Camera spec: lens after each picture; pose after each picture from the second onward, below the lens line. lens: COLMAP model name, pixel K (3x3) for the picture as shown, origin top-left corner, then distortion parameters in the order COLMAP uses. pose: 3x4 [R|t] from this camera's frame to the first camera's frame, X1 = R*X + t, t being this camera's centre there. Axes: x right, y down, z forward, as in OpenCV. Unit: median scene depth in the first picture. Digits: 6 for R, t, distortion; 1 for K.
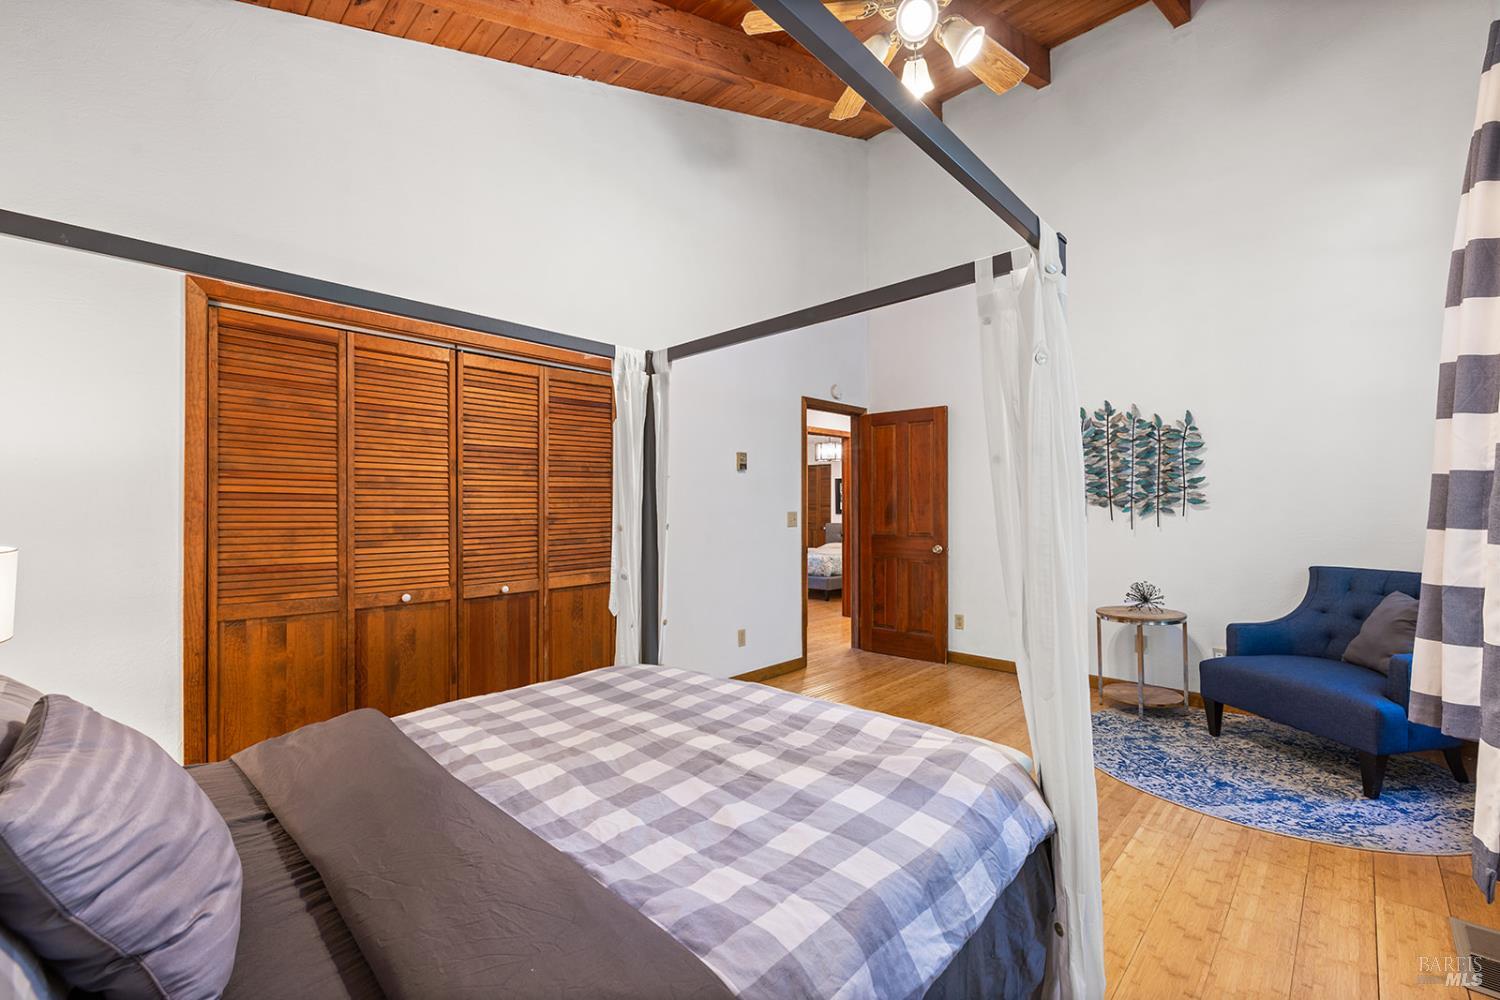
lens RADIAL K [[633.3, 0, 752.3], [0, 633.3, 500.5], [0, 0, 1]] dist [0.008542, -0.001033]
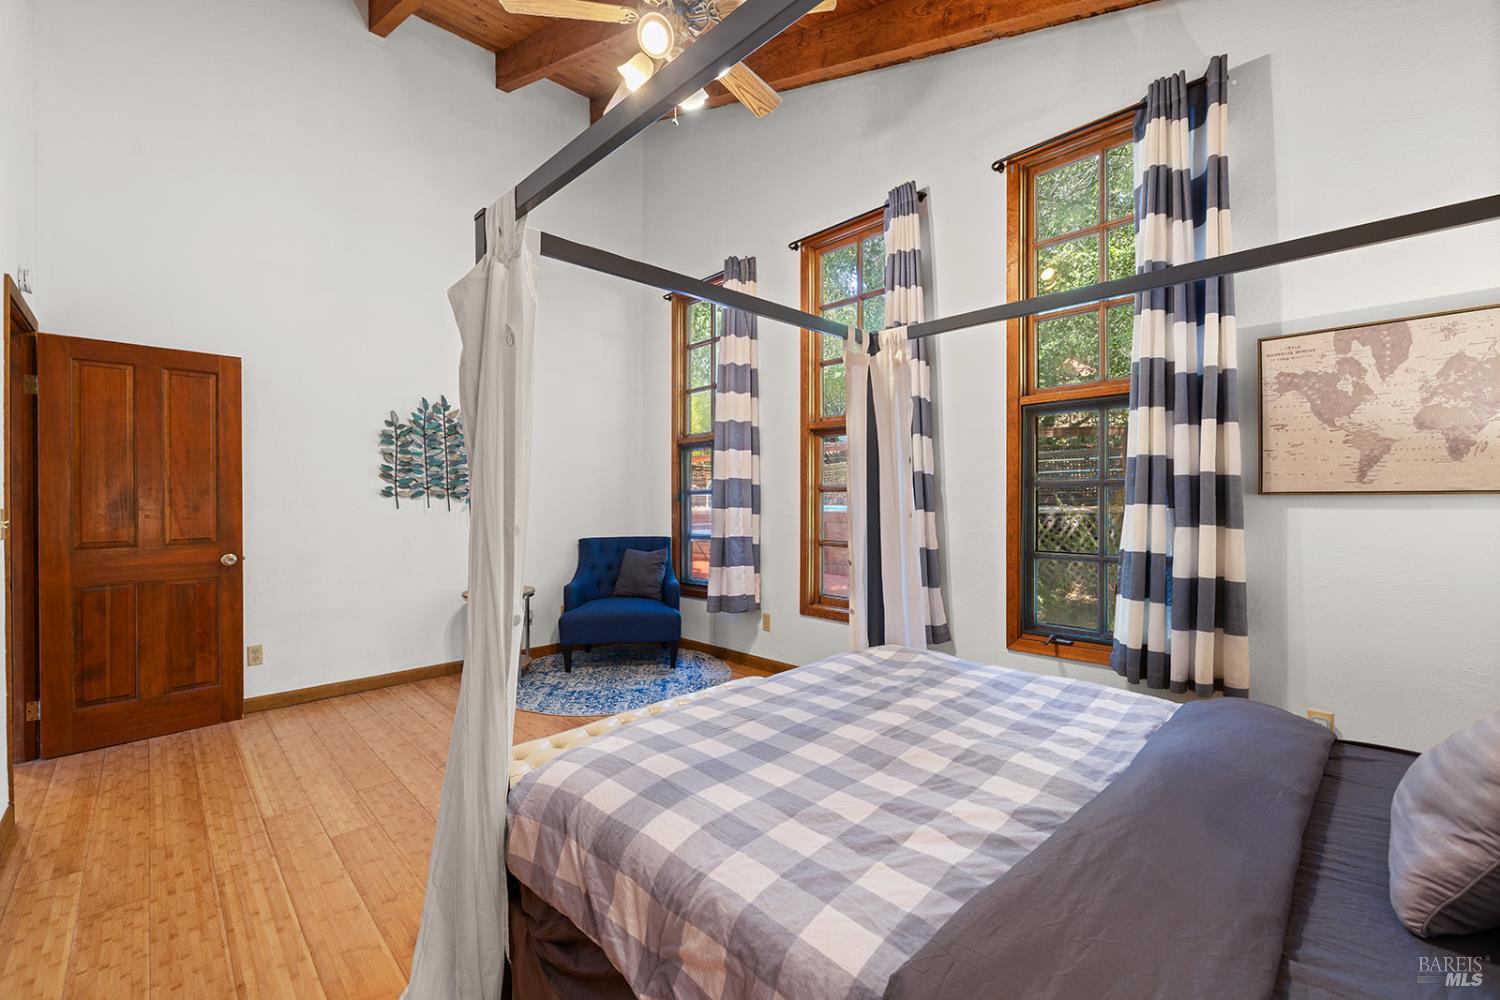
lens RADIAL K [[618.5, 0, 752.8], [0, 618.5, 498.5], [0, 0, 1]] dist [-0.016263, -0.001312]
pose [[0.036458, 0.002849, 0.999331, -0.566736], [0.000504, 0.999996, -0.002869, 0.017553], [-0.999335, 0.000608, 0.036456, 0.620254]]
